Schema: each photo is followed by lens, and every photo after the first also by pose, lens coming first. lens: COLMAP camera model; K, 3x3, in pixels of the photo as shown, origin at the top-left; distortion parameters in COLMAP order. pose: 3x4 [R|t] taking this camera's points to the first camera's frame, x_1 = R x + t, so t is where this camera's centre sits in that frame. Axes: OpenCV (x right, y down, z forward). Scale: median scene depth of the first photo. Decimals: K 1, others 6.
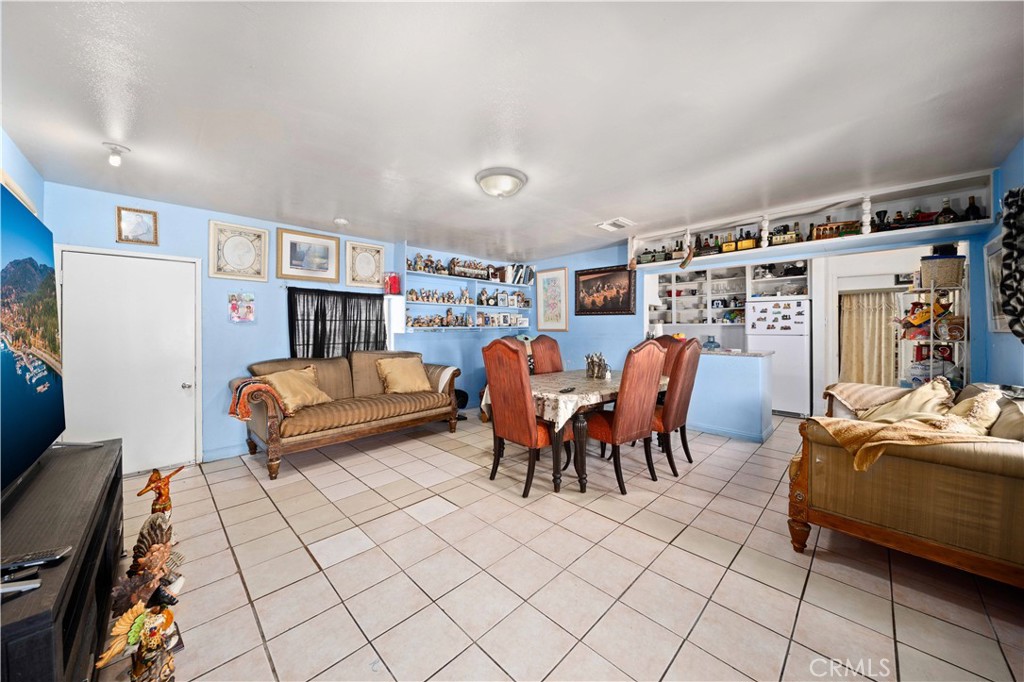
lens RADIAL K [[360.0, 0, 521.3], [0, 360.0, 327.7], [0, 0, 1]] dist [-0.000460, -0.000017]
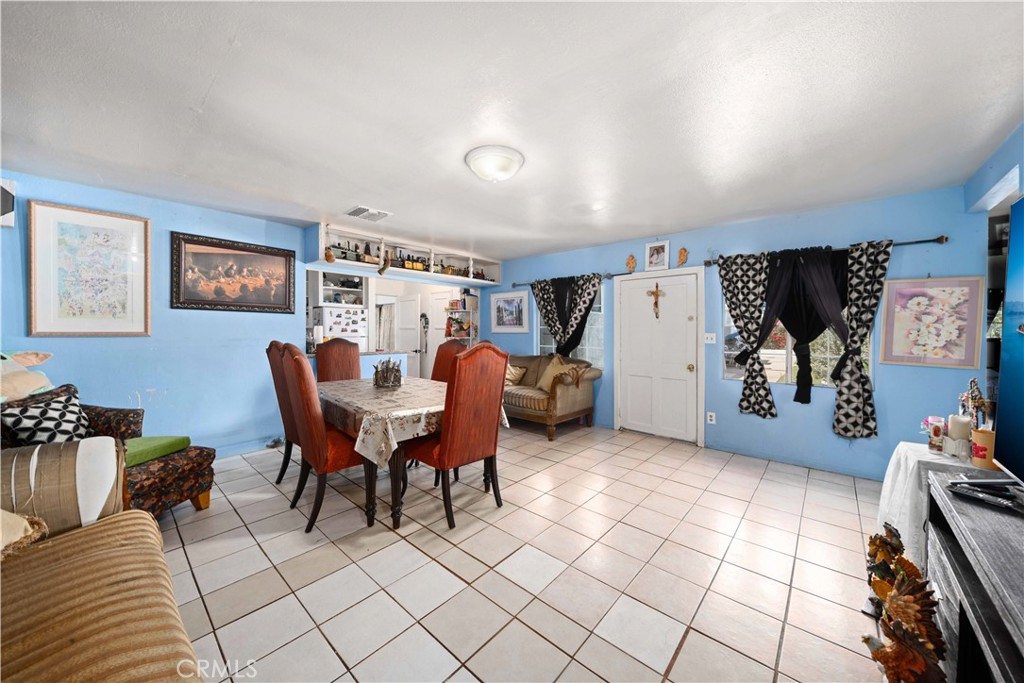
lens RADIAL K [[360.0, 0, 512.8], [0, 360.0, 337.2], [0, 0, 1]] dist [-0.000460, -0.000017]
pose [[-0.056071, -0.016324, 0.998293, -0.501112], [-0.003186, 0.999864, 0.016171, 0.000527], [-0.998422, -0.002274, -0.056115, 0.537092]]
